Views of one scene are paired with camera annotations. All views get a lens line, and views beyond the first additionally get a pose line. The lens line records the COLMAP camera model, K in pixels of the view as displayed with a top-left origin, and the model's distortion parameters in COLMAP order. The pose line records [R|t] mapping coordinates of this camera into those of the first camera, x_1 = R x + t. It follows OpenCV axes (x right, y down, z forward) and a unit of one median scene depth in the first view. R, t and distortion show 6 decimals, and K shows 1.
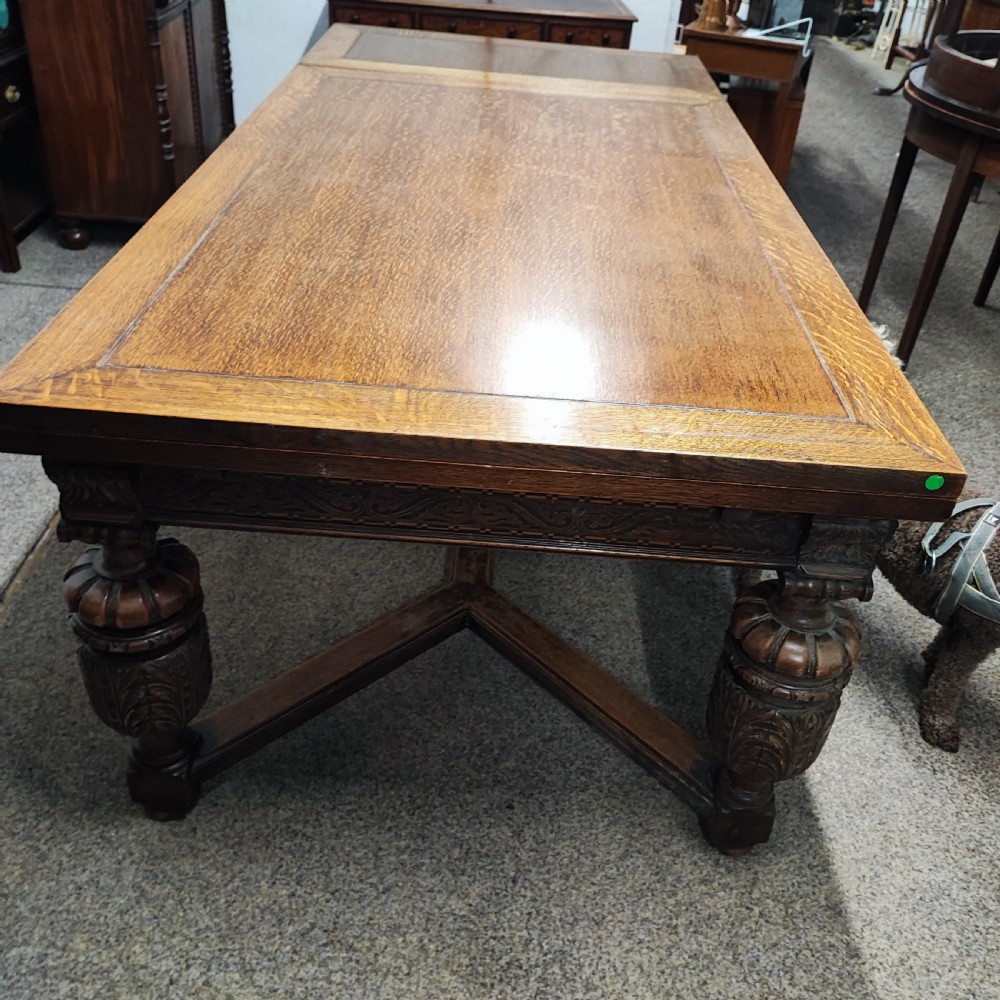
lens RADIAL K [[994.3, 0, 543.4], [0, 994.3, 499.0], [0, 0, 1]] dist [0.081550, -0.091453]
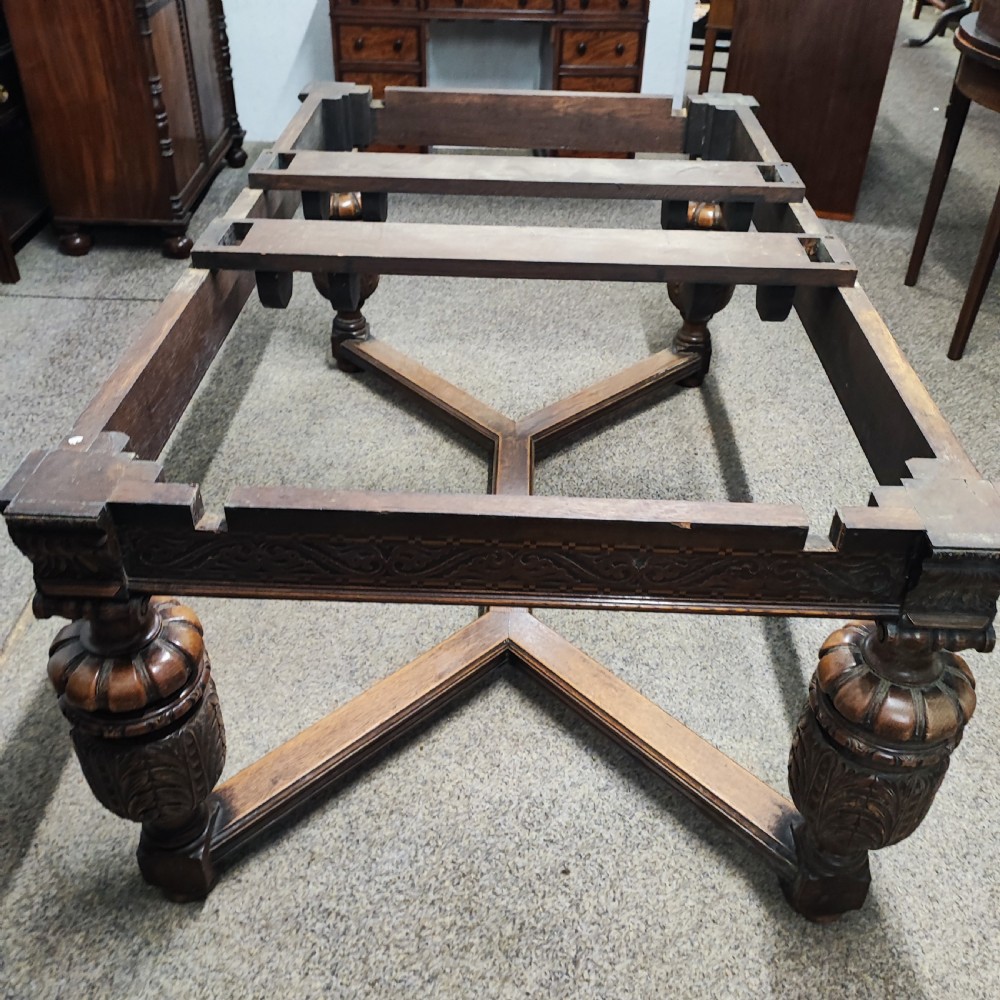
lens RADIAL K [[994.3, 0, 543.4], [0, 994.3, 499.0], [0, 0, 1]] dist [0.081550, -0.091453]
pose [[0.998753, -0.041852, -0.027215, -0.015871], [0.042515, 0.998801, 0.024259, -0.049872], [0.026167, -0.025385, 0.999335, 0.120510]]
